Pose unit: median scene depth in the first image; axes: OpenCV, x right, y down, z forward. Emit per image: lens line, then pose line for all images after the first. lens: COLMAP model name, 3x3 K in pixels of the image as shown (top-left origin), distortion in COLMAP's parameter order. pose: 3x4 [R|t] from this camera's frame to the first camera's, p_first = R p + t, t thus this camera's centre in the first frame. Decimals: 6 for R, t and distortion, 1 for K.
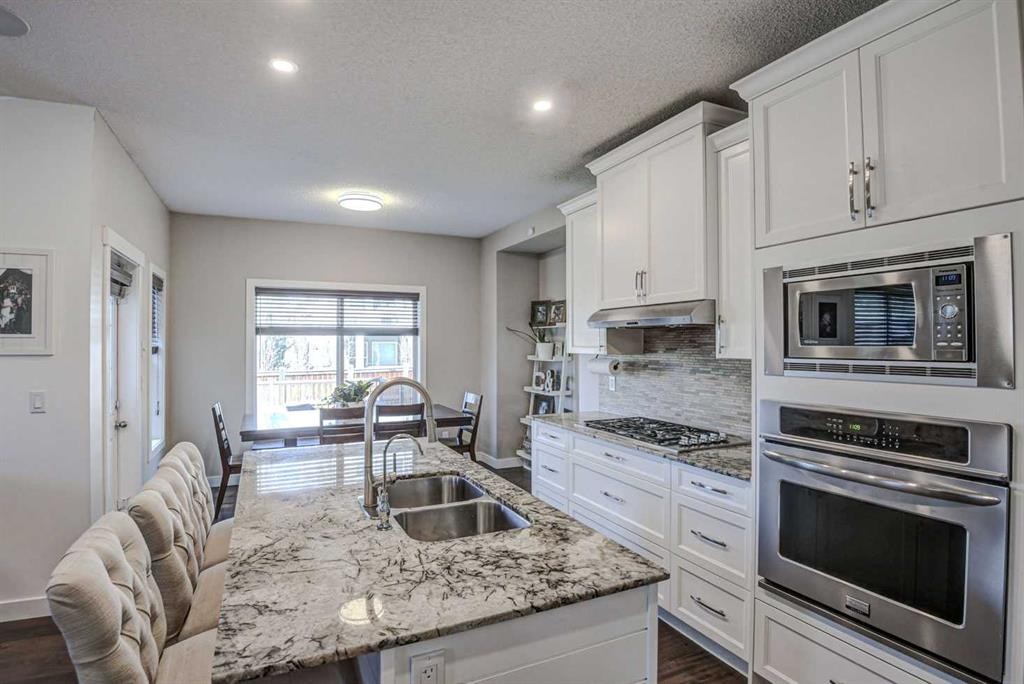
lens RADIAL K [[504.4, 0, 487.2], [0, 504.4, 337.2], [0, 0, 1]] dist [-0.002249, -0.030969]
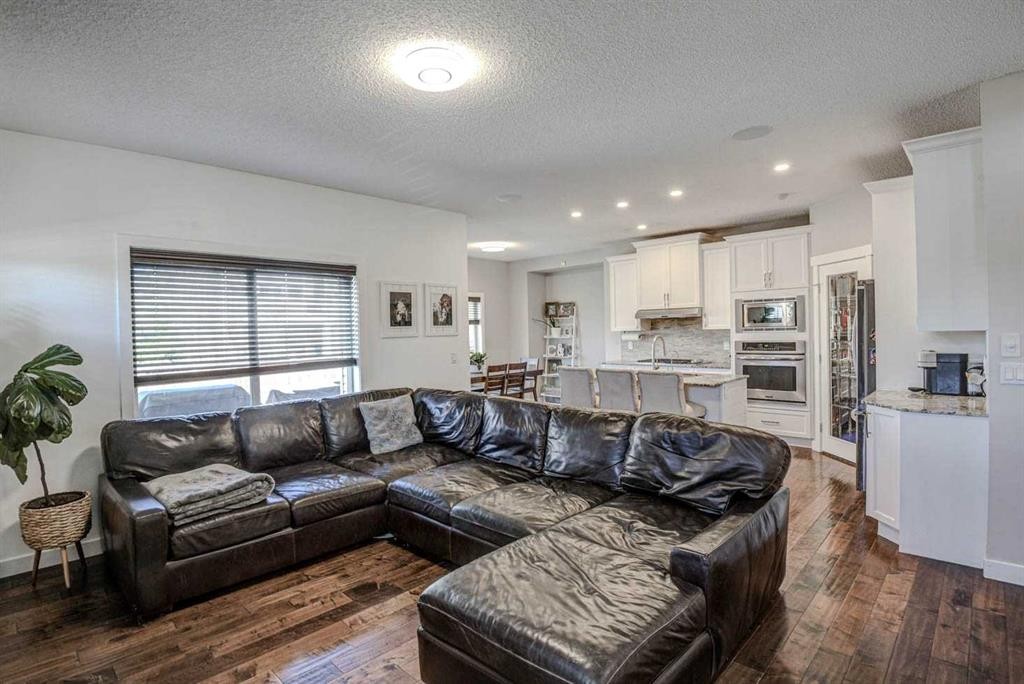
lens RADIAL K [[500.0, 0, 488.5], [0, 500.0, 339.5], [0, 0, 1]] dist [0.000471, -0.029734]
pose [[0.933040, -0.029414, 0.358567, -2.104484], [0.019999, 0.999352, 0.029940, -0.009825], [-0.359216, -0.020764, 0.933024, -1.418486]]
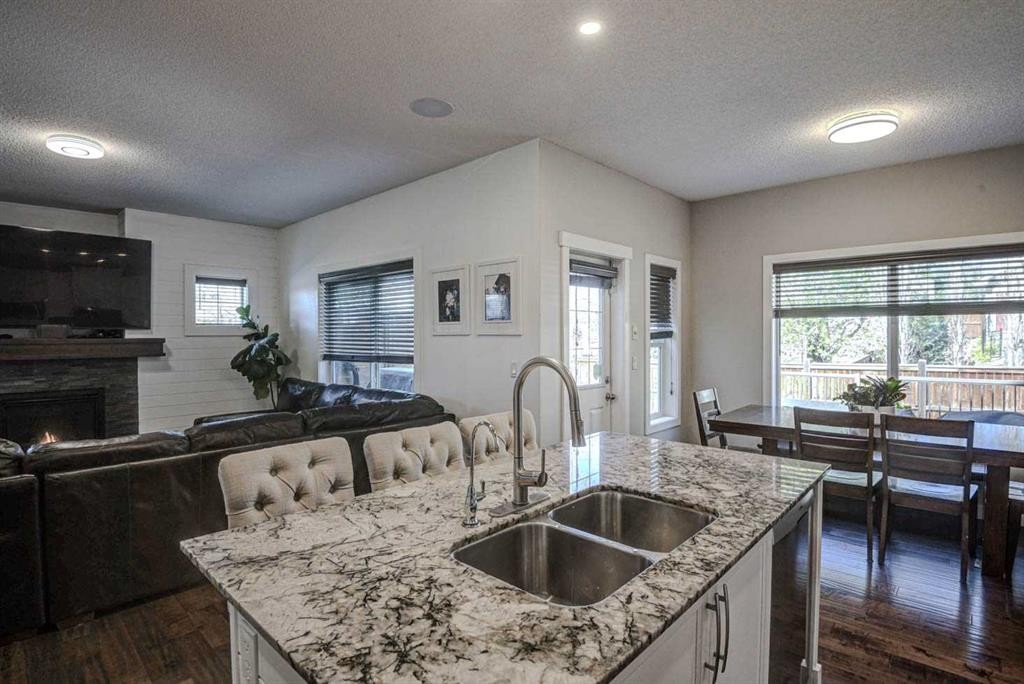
lens RADIAL K [[504.4, 0, 487.2], [0, 504.4, 337.2], [0, 0, 1]] dist [-0.002249, -0.030969]
pose [[0.368932, 0.005355, -0.929441, 0.496832], [0.013841, 0.999841, 0.011255, 0.034381], [0.929353, -0.017017, 0.368799, 0.567590]]
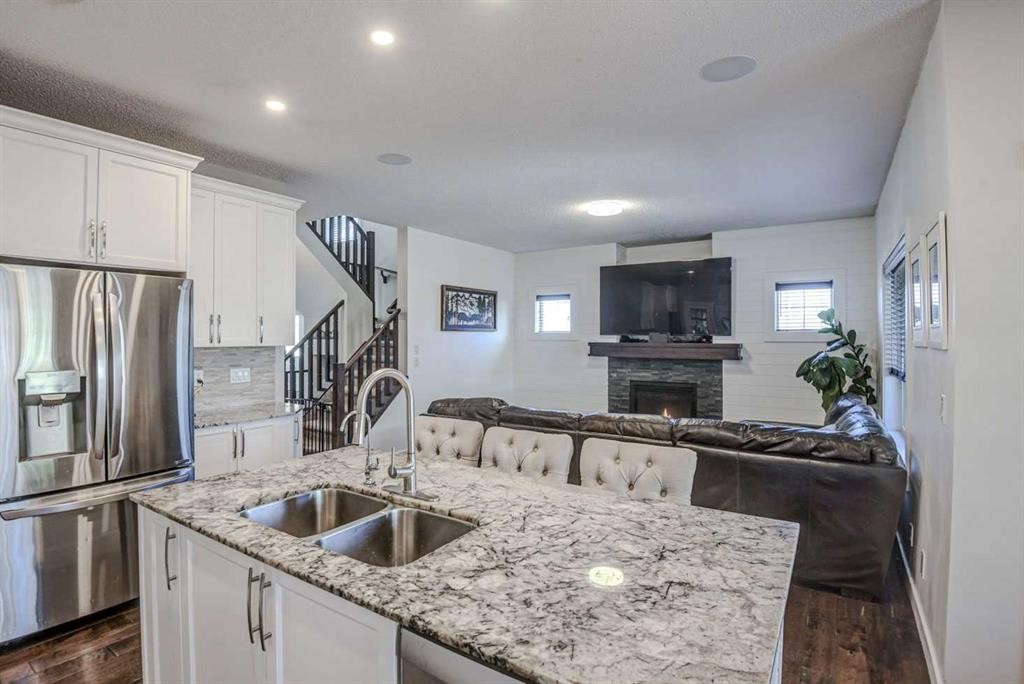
lens RADIAL K [[504.4, 0, 487.2], [0, 504.4, 337.2], [0, 0, 1]] dist [-0.002249, -0.030969]
pose [[-0.853151, 0.000075, -0.521663, 0.151493], [0.006230, 0.999930, -0.010044, 0.027903], [0.521626, -0.011819, -0.853092, 1.763132]]
